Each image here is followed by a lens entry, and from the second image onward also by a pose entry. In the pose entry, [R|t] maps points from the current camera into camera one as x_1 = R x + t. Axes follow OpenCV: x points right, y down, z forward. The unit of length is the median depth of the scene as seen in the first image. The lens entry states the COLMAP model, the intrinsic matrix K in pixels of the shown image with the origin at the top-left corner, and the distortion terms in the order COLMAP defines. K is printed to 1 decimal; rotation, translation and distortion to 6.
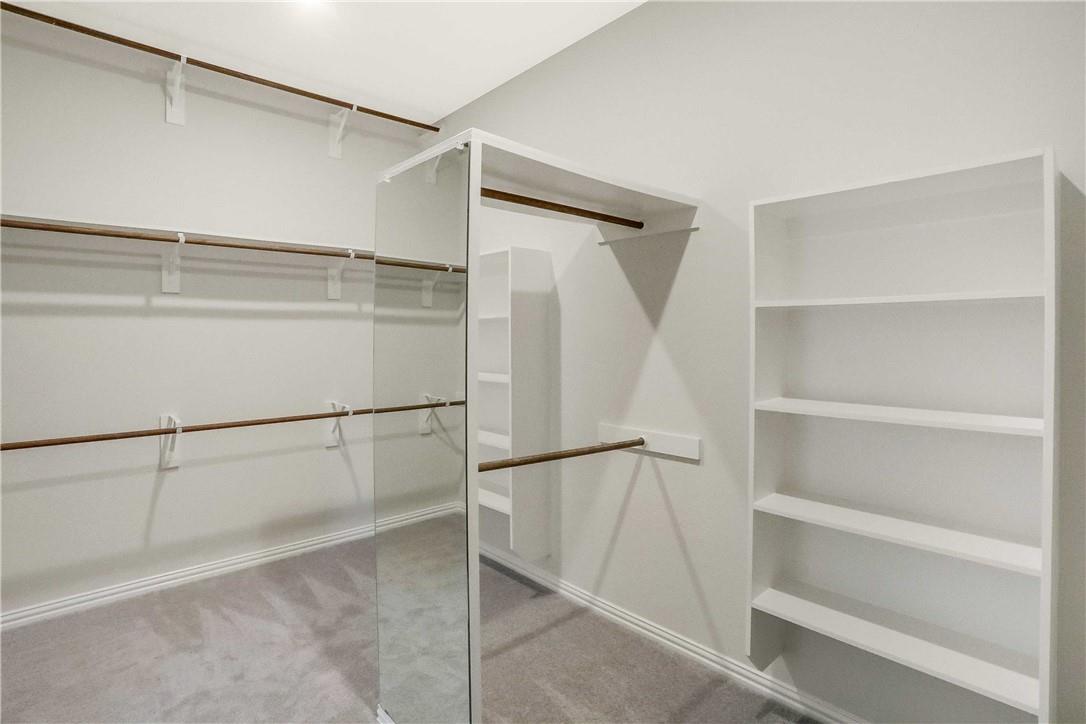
lens RADIAL K [[539.1, 0, 544.8], [0, 539.1, 348.3], [0, 0, 1]] dist [-0.078937, 0.038310]
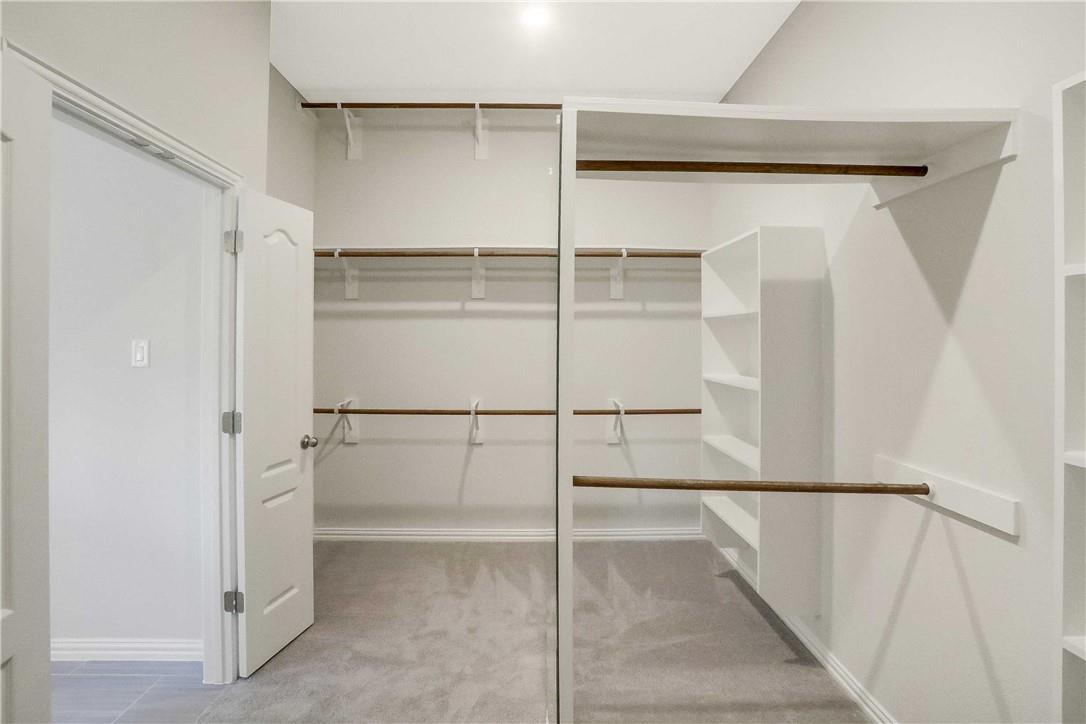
lens RADIAL K [[541.5, 0, 534.6], [0, 541.5, 342.3], [0, 0, 1]] dist [-0.083585, 0.038372]
pose [[0.747697, 0.008614, -0.663984, 0.224956], [-0.019823, 0.999760, -0.009352, 0.004150], [0.663744, 0.020155, 0.747688, 0.161443]]
